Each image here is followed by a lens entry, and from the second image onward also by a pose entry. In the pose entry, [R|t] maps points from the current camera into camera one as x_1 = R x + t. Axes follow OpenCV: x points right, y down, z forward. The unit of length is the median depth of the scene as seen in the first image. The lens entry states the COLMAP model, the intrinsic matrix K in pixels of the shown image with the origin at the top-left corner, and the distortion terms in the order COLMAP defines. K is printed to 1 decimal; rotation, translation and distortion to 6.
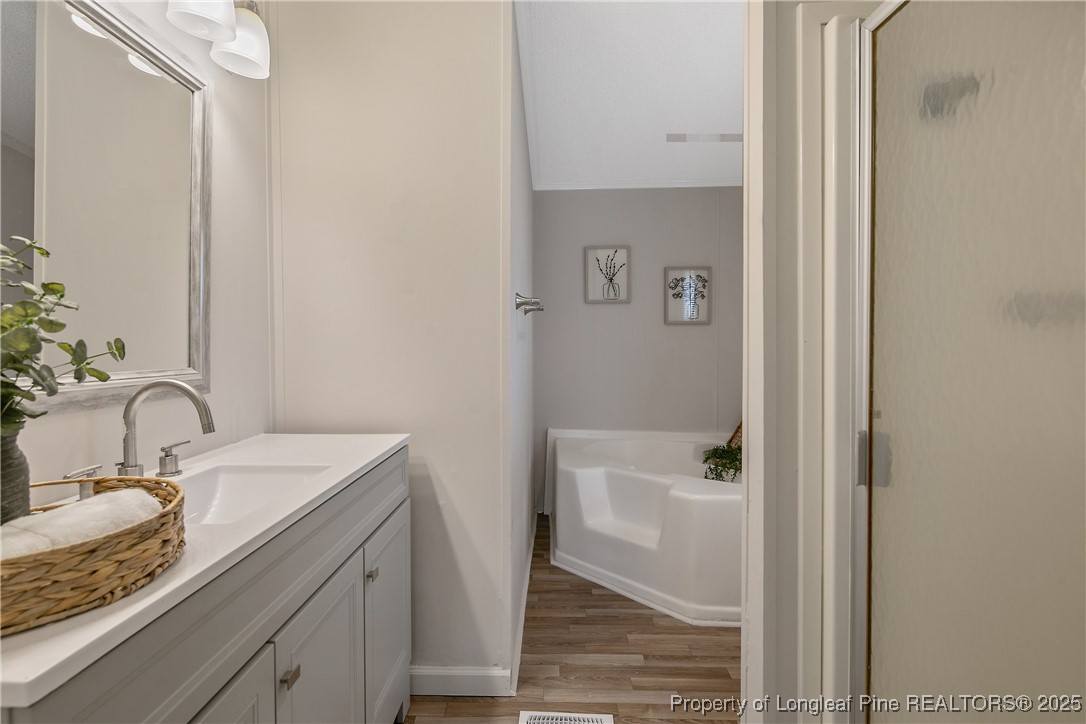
lens RADIAL K [[532.5, 0, 543.0], [0, 532.5, 355.4], [0, 0, 1]] dist [0.003857, -0.000787]
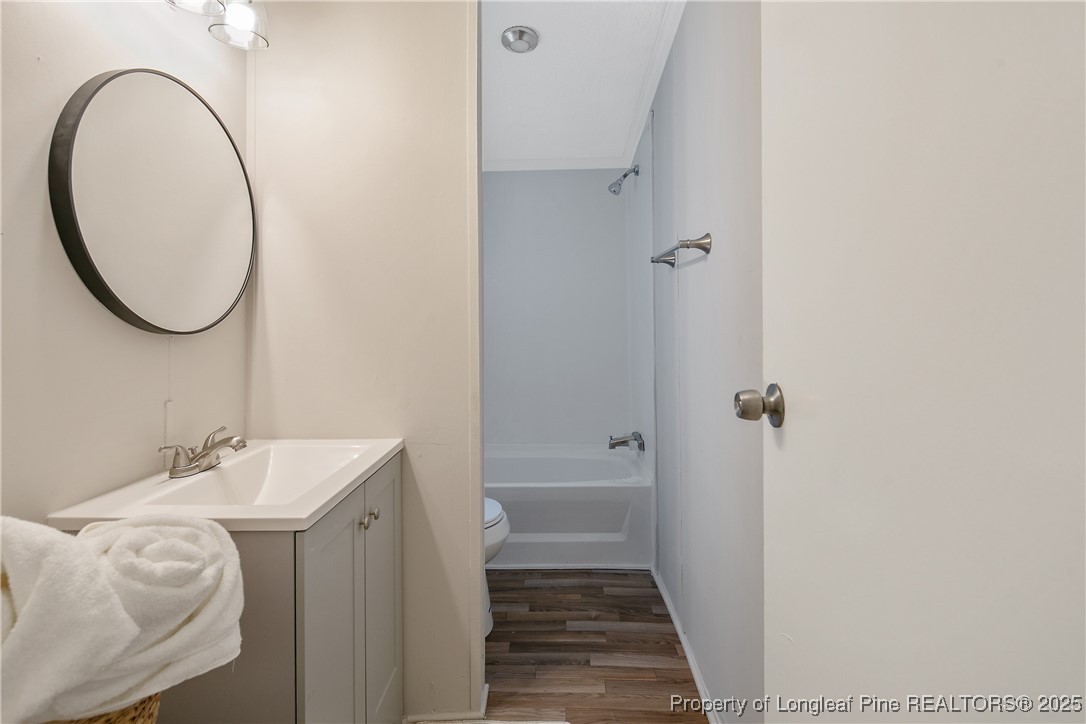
lens RADIAL K [[532.5, 0, 542.6], [0, 532.5, 360.7], [0, 0, 1]] dist [0.003857, -0.000787]
pose [[-0.999924, 0.004435, 0.011497, 0.256625], [0.004556, 0.999934, 0.010506, 0.027452], [-0.011450, 0.010558, -0.999879, 1.911595]]
